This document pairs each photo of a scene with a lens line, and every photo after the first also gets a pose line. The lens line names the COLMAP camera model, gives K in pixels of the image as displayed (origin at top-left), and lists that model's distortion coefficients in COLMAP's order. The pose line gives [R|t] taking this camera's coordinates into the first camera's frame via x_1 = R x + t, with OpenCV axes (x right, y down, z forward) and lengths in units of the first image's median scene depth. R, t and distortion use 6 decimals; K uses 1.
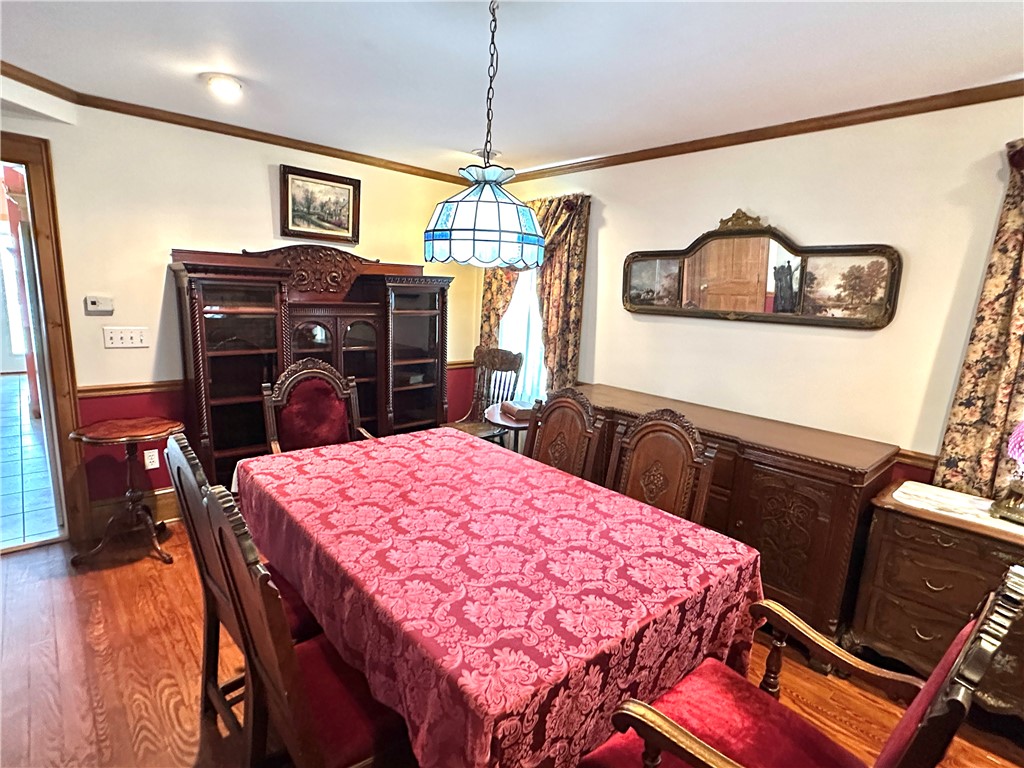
lens RADIAL K [[526.5, 0, 510.6], [0, 526.5, 387.1], [0, 0, 1]] dist [-0.001639, 0.000893]
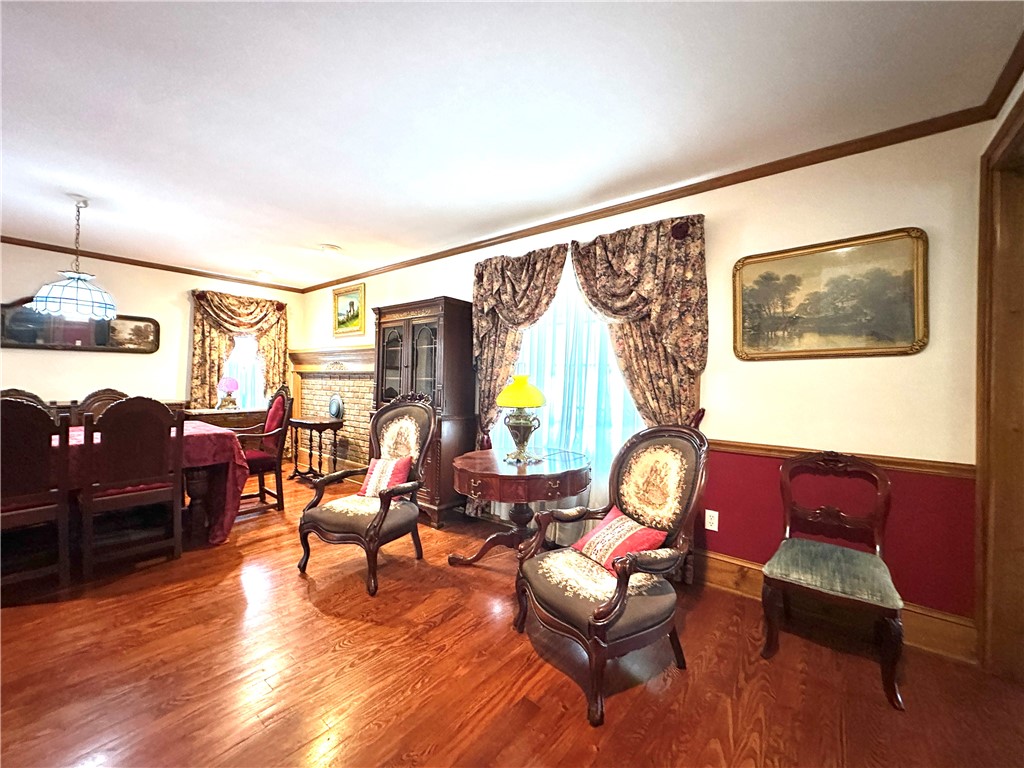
lens RADIAL K [[409.8, 0, 512.0], [0, 409.8, 384.0], [0, 0, 1]] dist [-0.001778, 0.000391]
pose [[-0.155373, -0.066693, 0.985602, -1.014199], [0.150662, 0.984446, 0.090366, 0.077078], [-0.976299, 0.162534, -0.142909, -0.217247]]
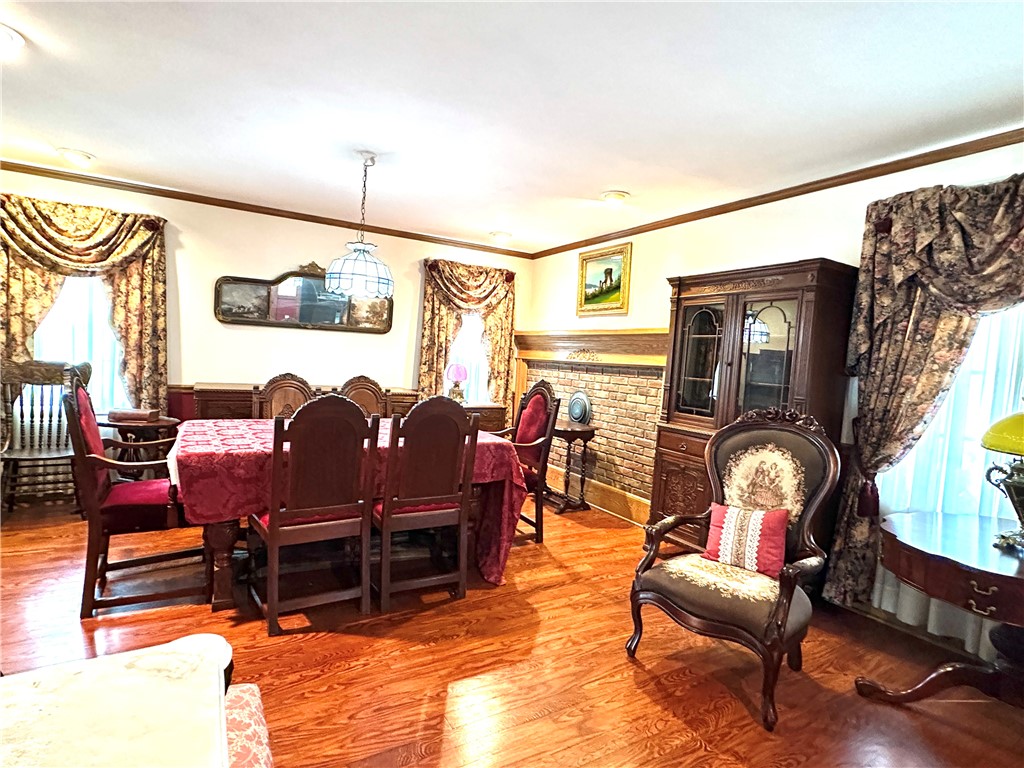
lens RADIAL K [[526.5, 0, 510.6], [0, 526.5, 387.1], [0, 0, 1]] dist [-0.001639, 0.000893]
pose [[0.209412, -0.095876, 0.973116, -0.904937], [0.127927, 0.989314, 0.069942, 0.012702], [-0.969423, 0.109842, 0.219440, 0.067532]]
